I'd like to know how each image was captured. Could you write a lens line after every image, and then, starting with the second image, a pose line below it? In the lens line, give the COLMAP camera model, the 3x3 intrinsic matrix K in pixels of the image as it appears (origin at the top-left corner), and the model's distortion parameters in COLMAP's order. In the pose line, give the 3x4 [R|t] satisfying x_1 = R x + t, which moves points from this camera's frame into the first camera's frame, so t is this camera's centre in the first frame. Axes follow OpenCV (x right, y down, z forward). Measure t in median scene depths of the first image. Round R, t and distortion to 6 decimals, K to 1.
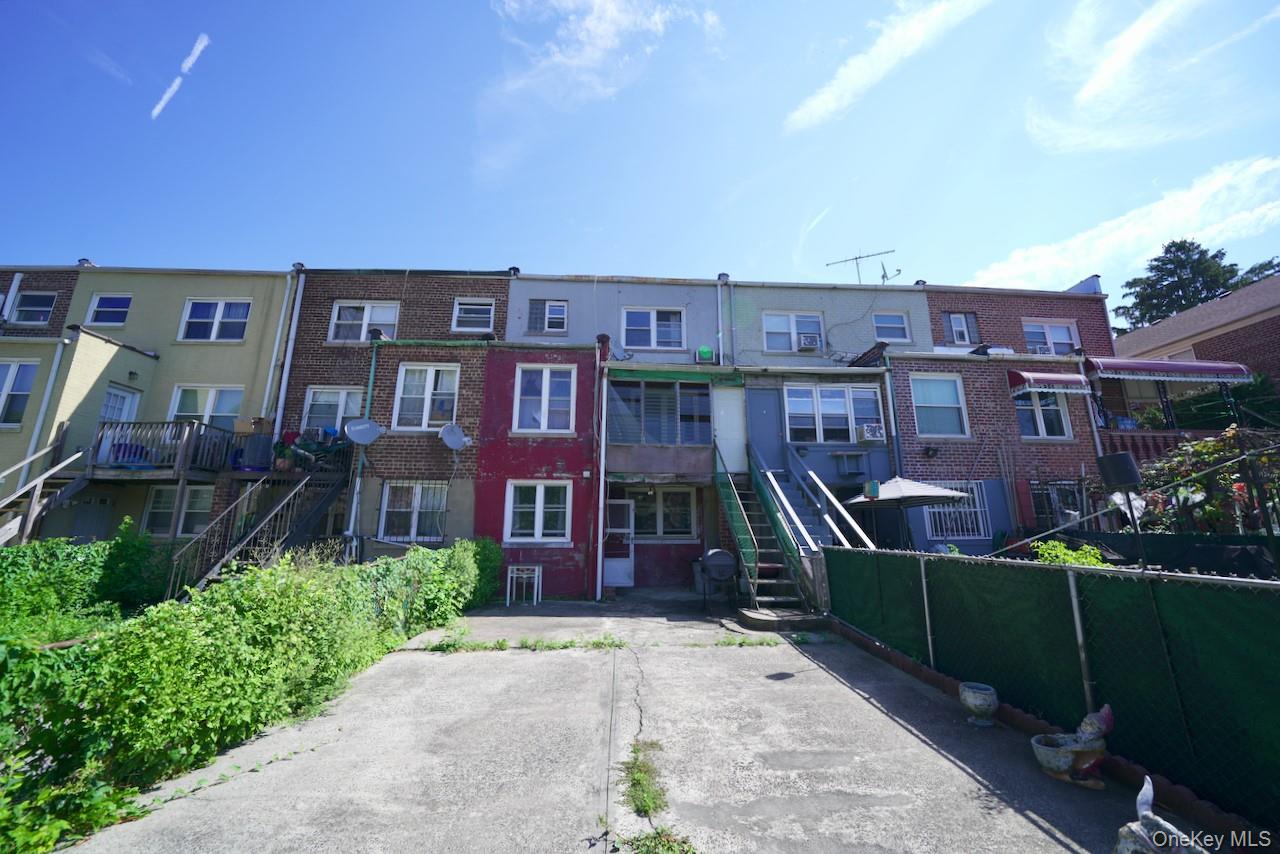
lens RADIAL K [[443.5, 0, 638.5], [0, 443.5, 432.2], [0, 0, 1]] dist [-0.021704, 0.000051]
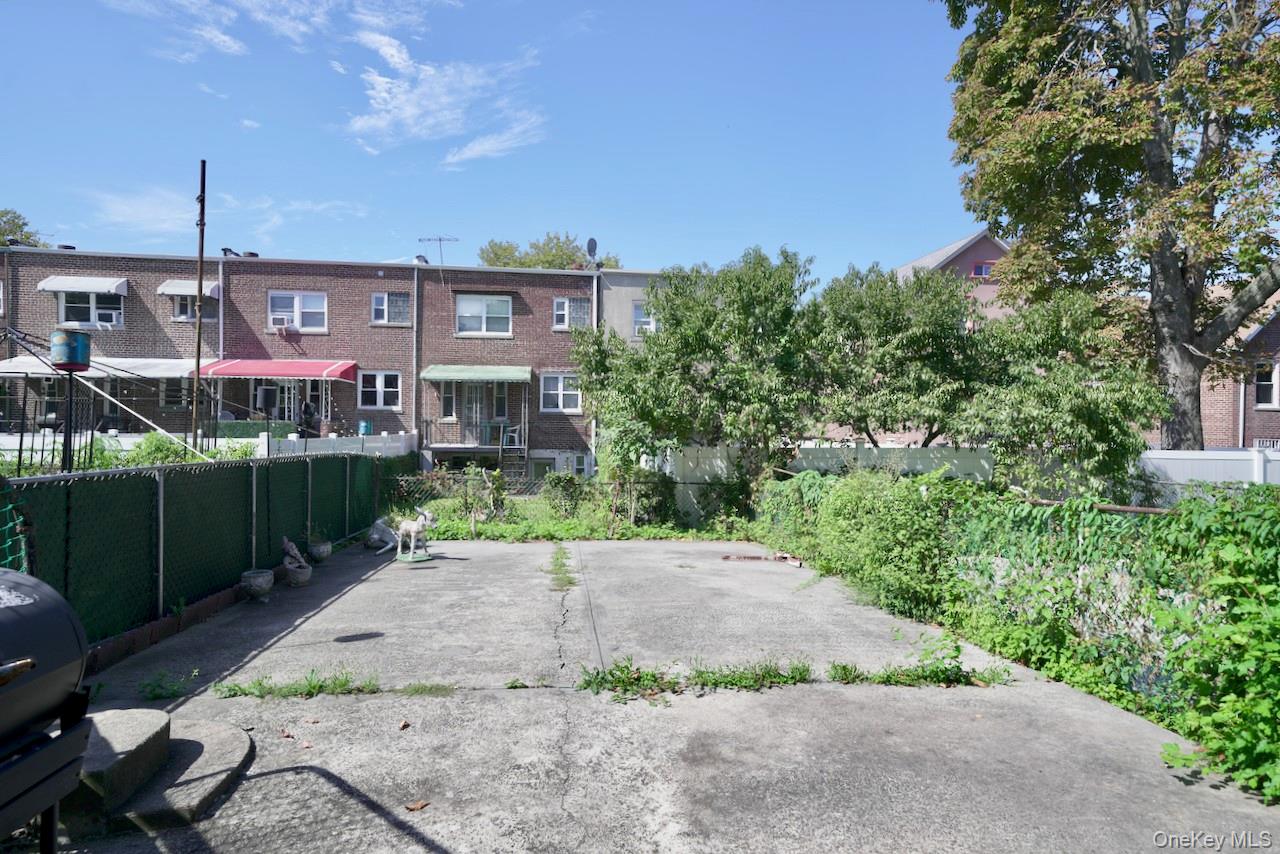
lens RADIAL K [[738.7, 0, 640.0], [0, 738.7, 427.0], [0, 0, 1]] dist [-0.000026, -0.000015]
pose [[-0.997594, -0.007525, -0.068910, -0.007242], [0.007854, 0.975419, -0.220220, 0.083123], [0.068873, -0.220231, -0.973013, 0.382303]]
